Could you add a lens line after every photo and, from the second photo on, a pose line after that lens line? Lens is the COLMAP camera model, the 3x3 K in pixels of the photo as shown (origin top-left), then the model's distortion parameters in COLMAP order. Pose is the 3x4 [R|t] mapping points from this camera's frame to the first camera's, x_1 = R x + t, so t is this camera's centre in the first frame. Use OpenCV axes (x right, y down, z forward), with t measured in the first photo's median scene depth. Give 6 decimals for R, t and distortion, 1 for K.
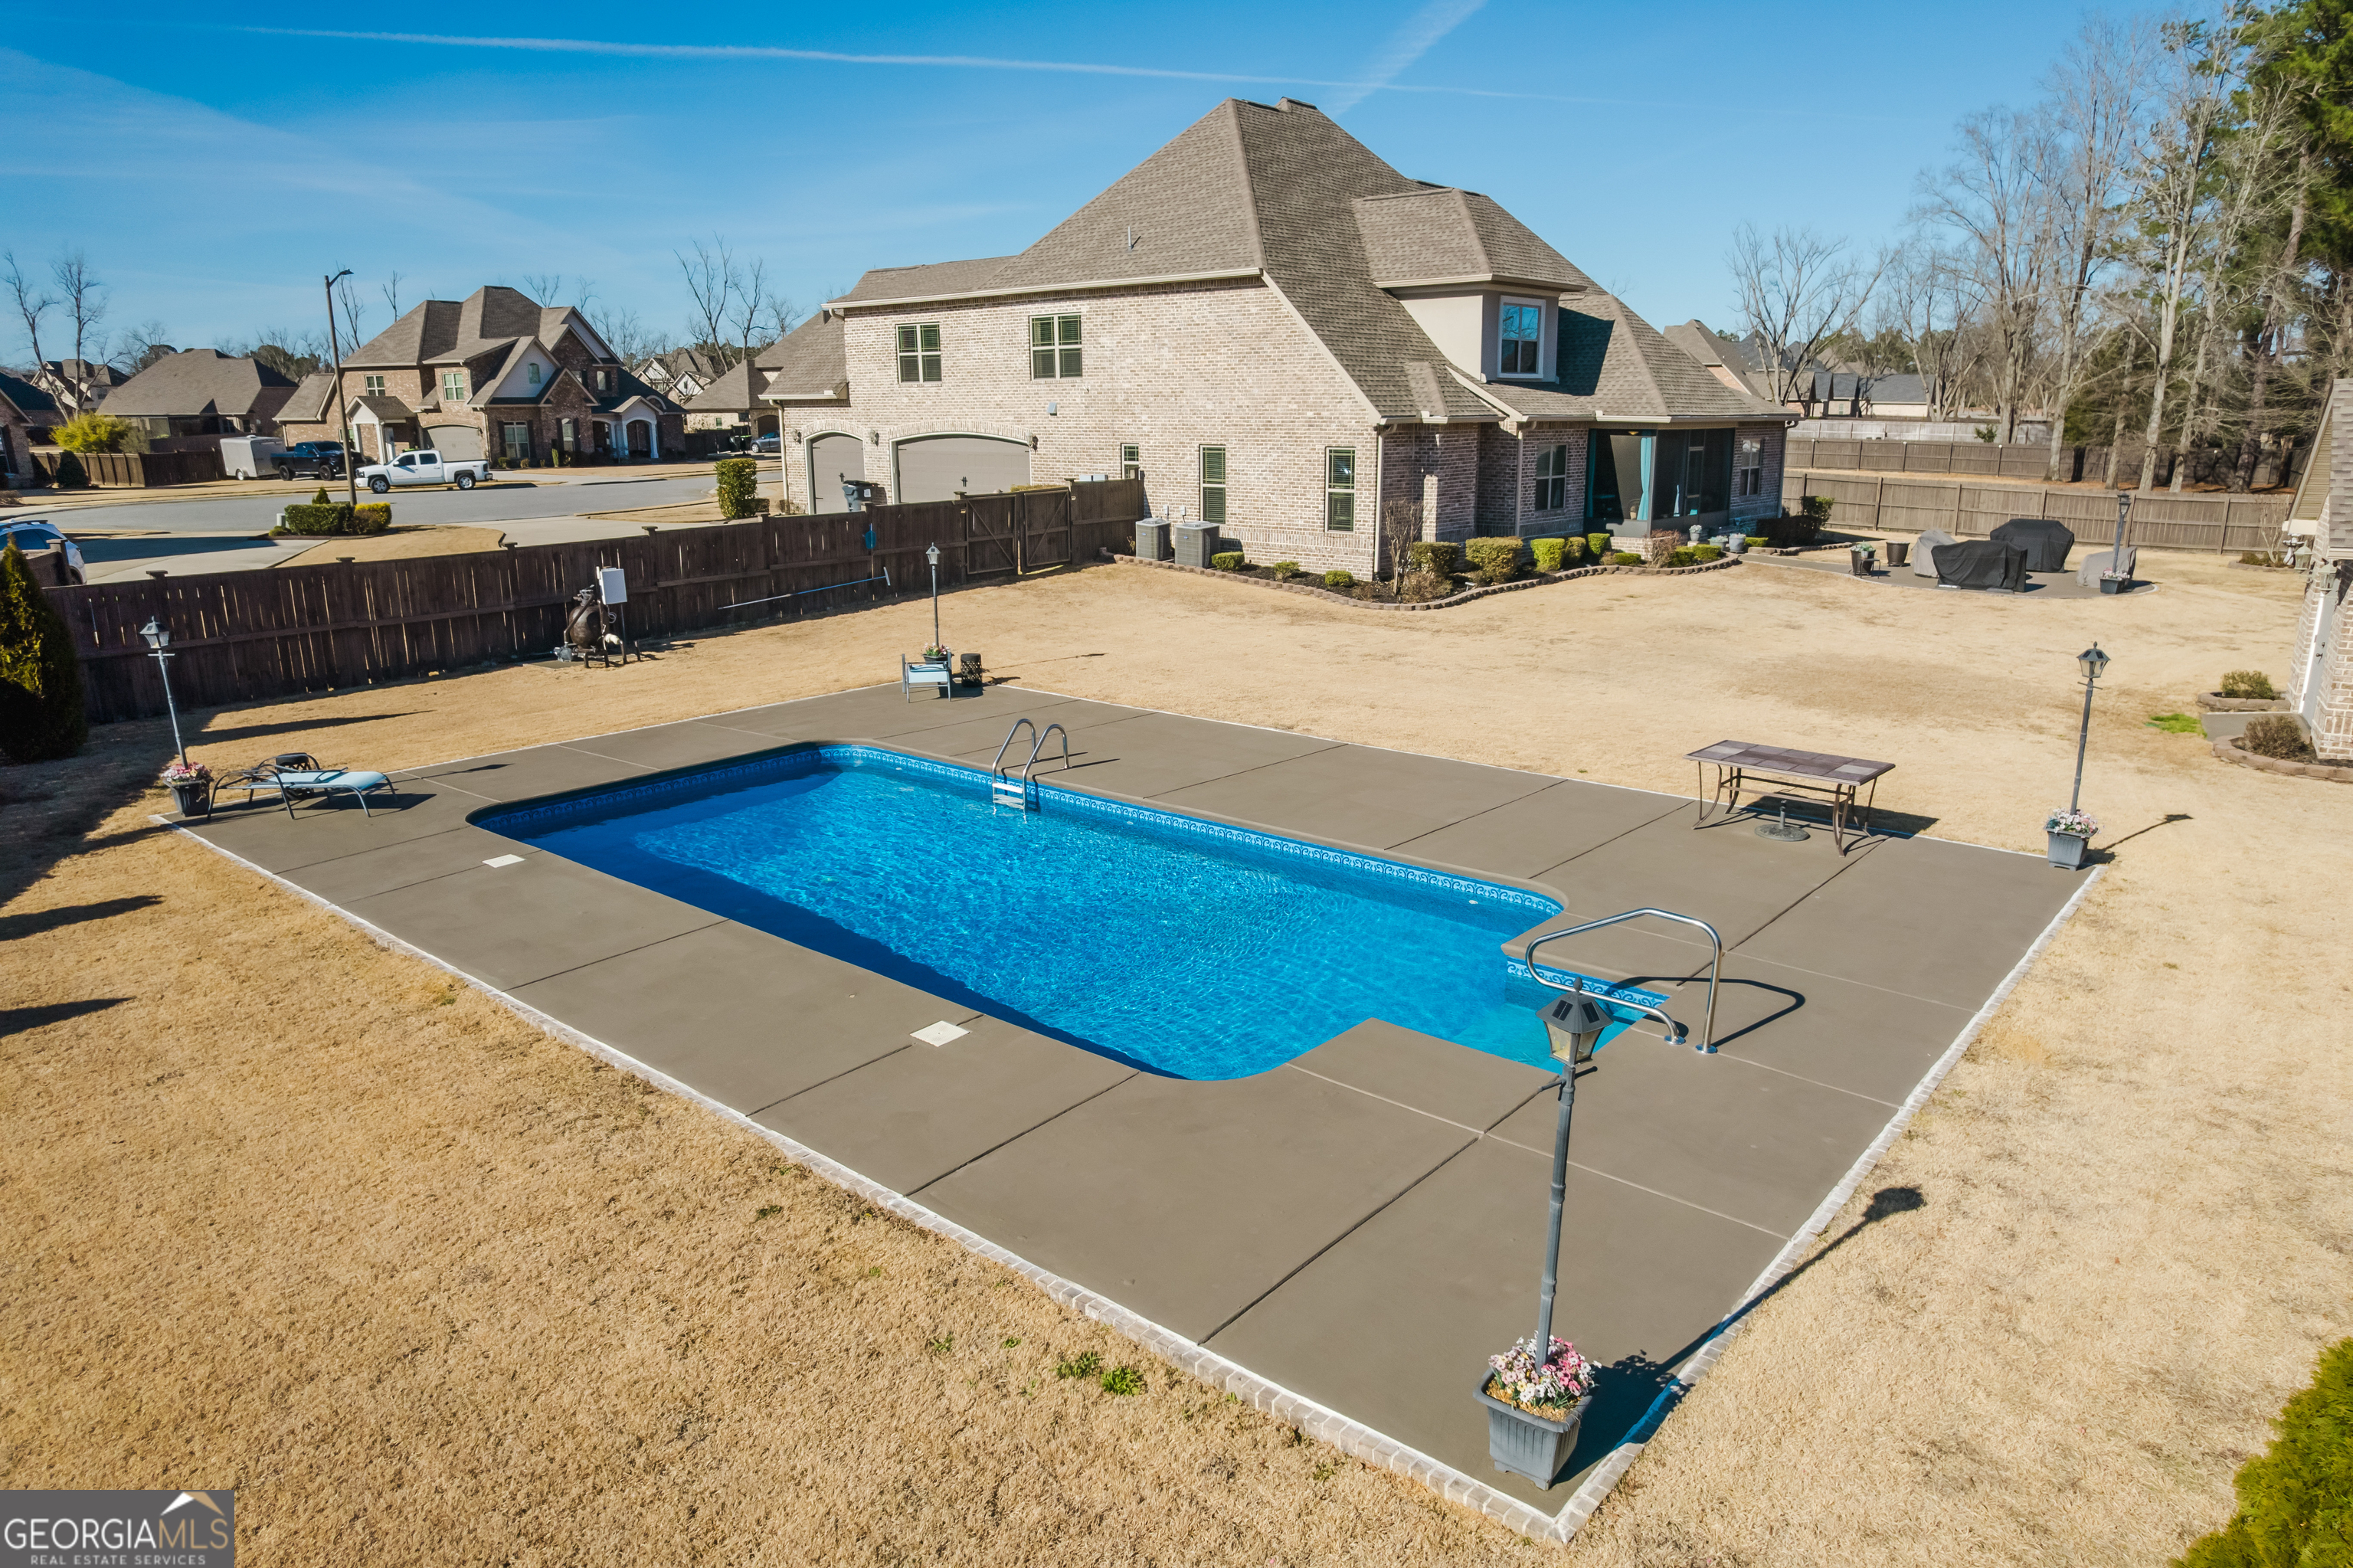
lens RADIAL K [[1505.6, 0, 1176.5], [0, 1505.6, 784.0], [0, 0, 1]] dist [-0.053015, 0.041446]
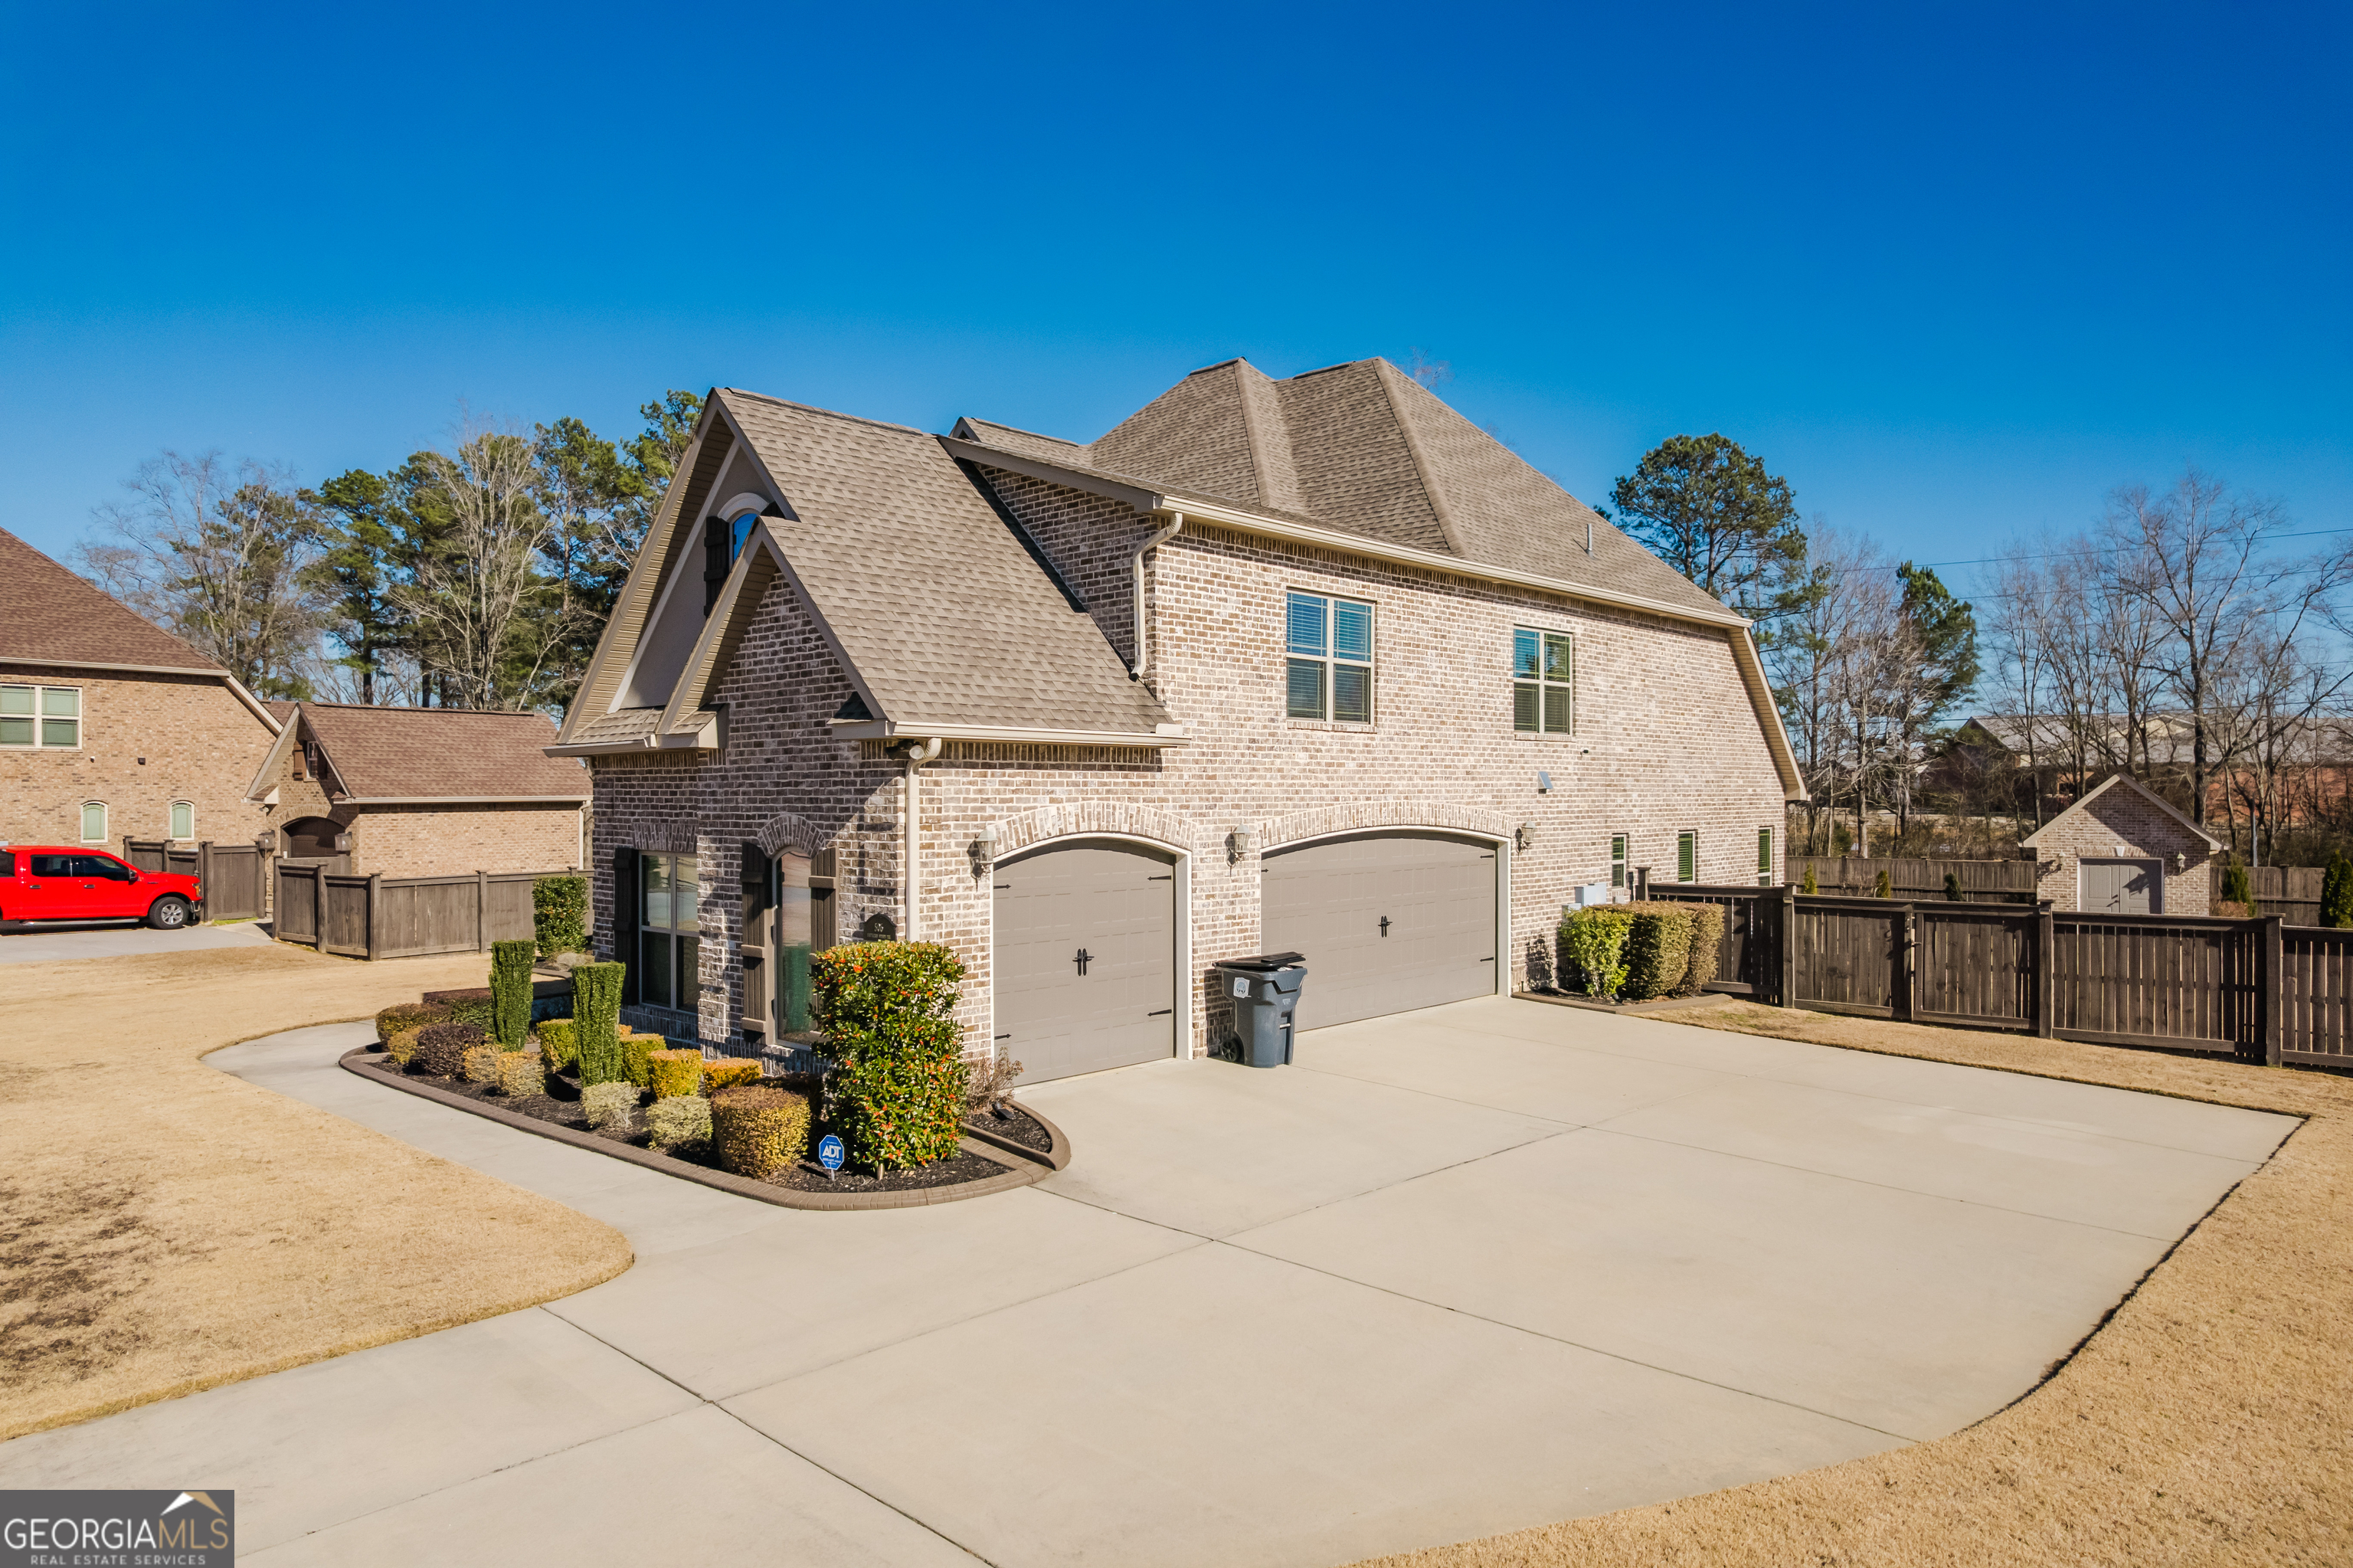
lens RADIAL K [[1519.0, 0, 1176.5], [0, 1519.0, 784.0], [0, 0, 1]] dist [-0.082052, 0.082557]
pose [[0.022423, 0.004356, 0.999739, -0.732319], [0.239493, 0.970851, -0.009602, -0.297927], [-0.970639, 0.239645, 0.020726, 1.208602]]
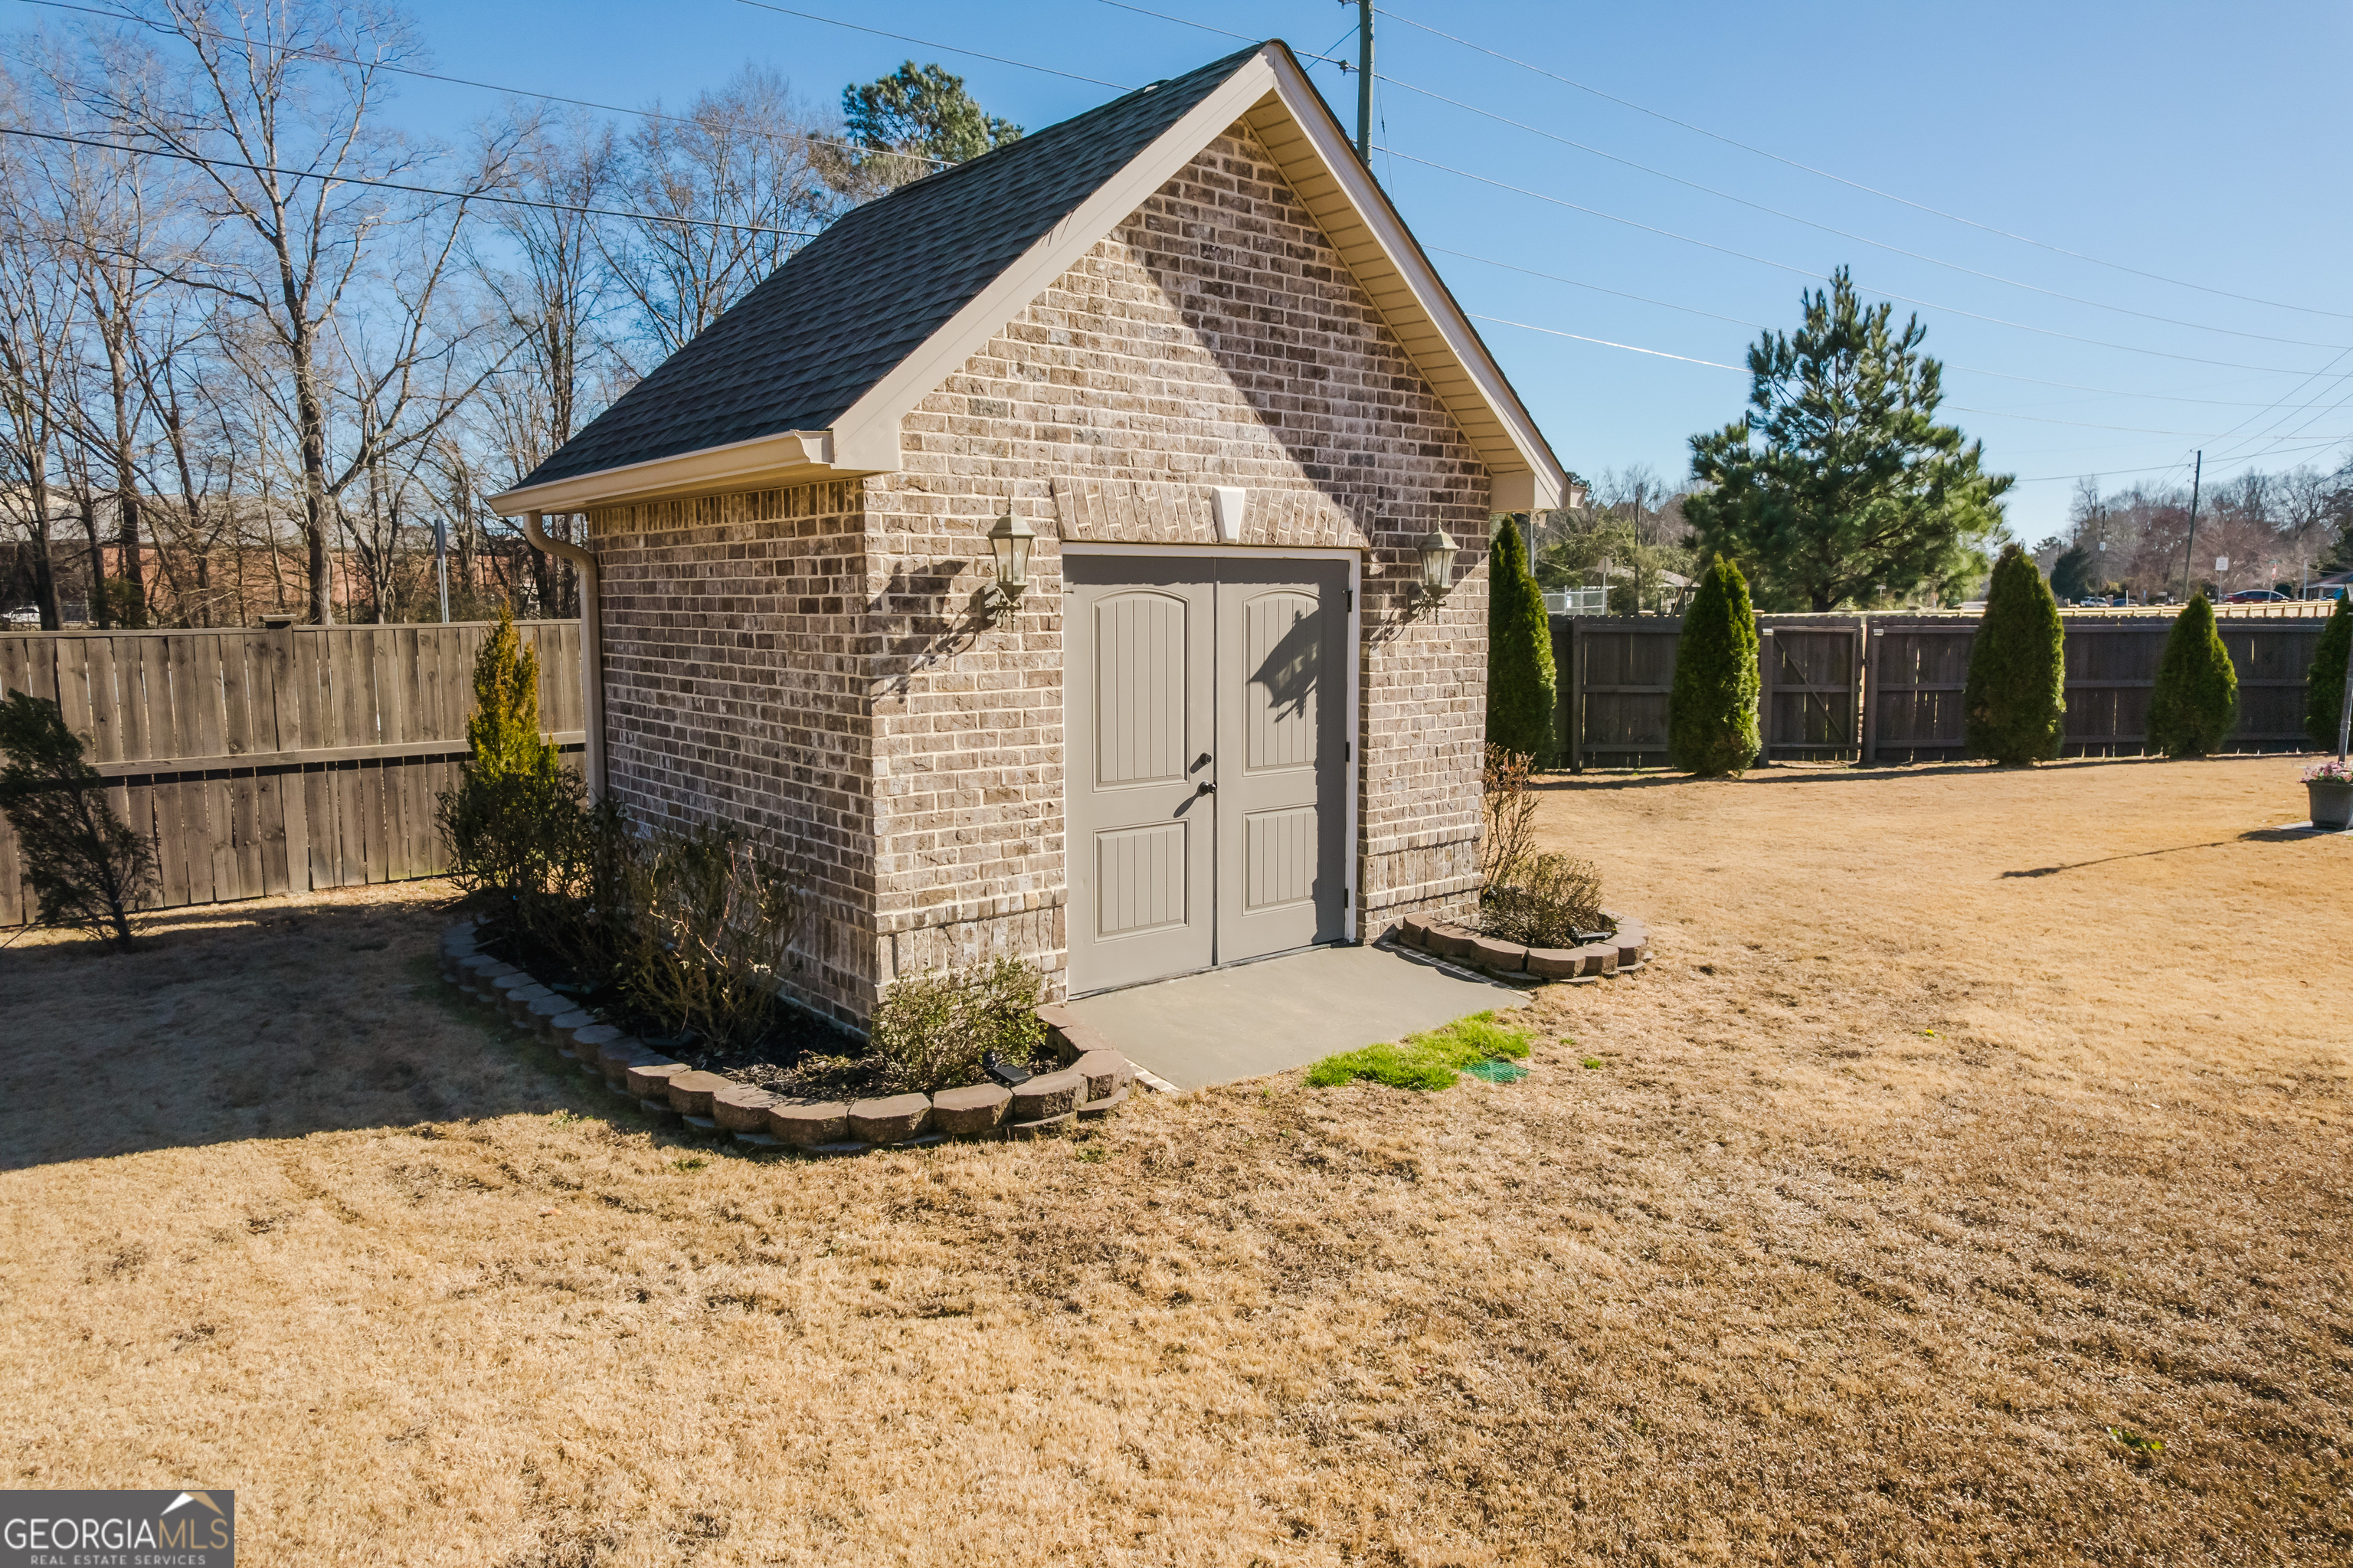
lens RADIAL K [[1519.0, 0, 1176.5], [0, 1519.0, 784.0], [0, 0, 1]] dist [-0.082052, 0.082557]
pose [[-0.944834, -0.035563, 0.325614, 0.359800], [0.086283, 0.931957, 0.352154, -0.126268], [-0.315982, 0.360822, -0.877475, 0.753358]]
